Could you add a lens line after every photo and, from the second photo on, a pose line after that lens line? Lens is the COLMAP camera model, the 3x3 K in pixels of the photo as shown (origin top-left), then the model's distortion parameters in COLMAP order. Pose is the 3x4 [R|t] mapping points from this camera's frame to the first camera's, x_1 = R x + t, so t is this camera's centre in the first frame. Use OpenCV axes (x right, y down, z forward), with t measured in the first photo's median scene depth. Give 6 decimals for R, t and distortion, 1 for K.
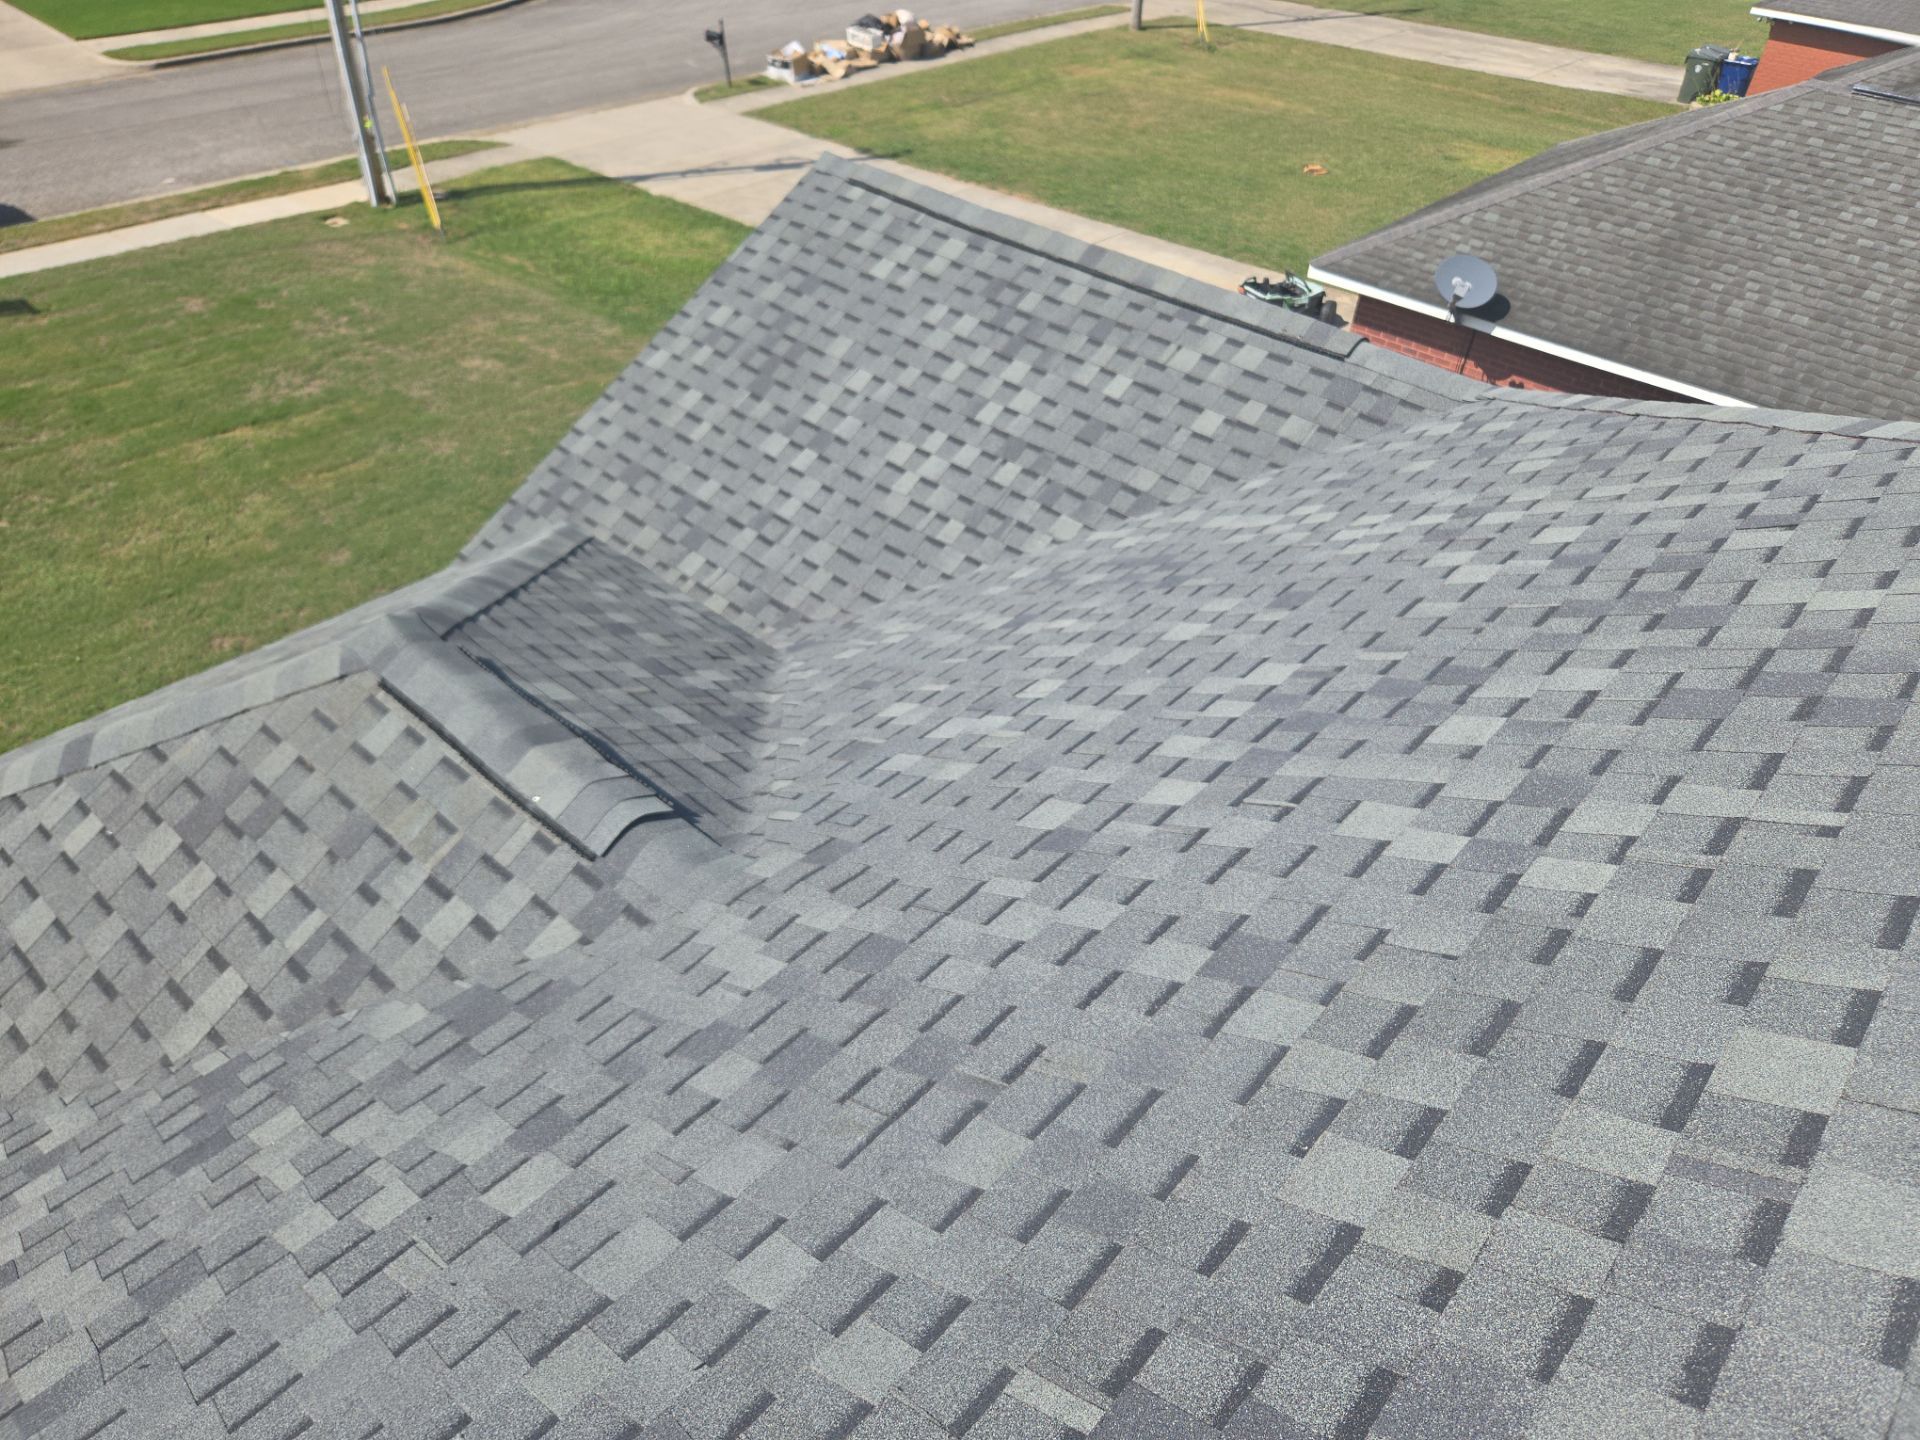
lens RADIAL K [[1293.8, 0, 960.0], [0, 1293.8, 720.0], [0, 0, 1]] dist [0.077700, -0.059290]
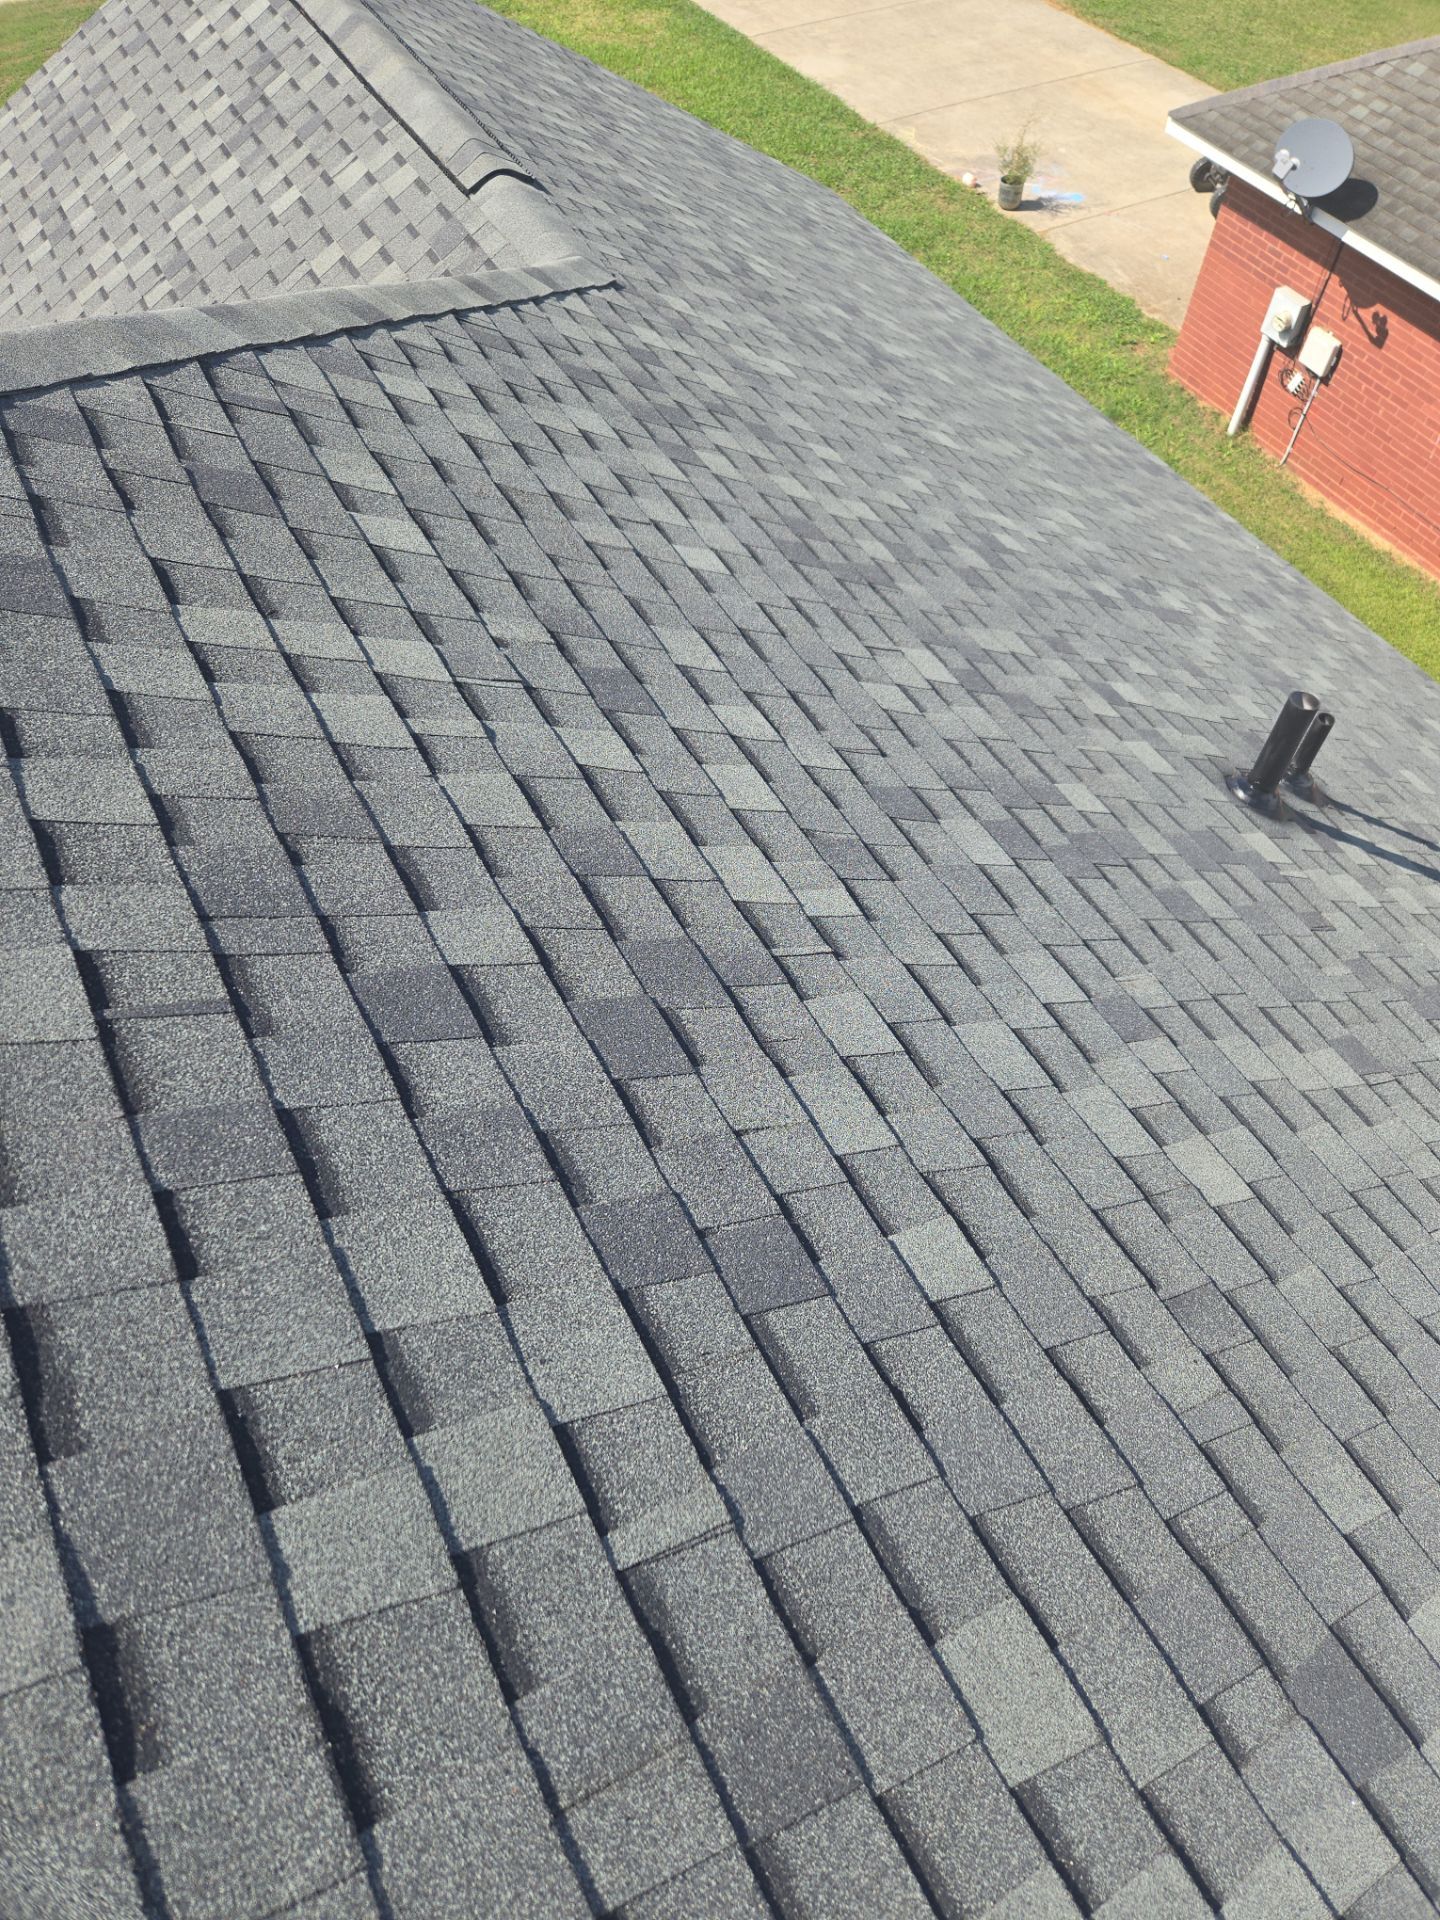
lens RADIAL K [[1293.8, 0, 711.9], [0, 1293.8, 950.9], [0, 0, 1]] dist [0.077700, -0.059290]
pose [[0.934105, 0.255795, -0.249030, 0.677571], [-0.188911, 0.946072, 0.263174, -0.069989], [0.302919, -0.198787, 0.932053, 0.176632]]
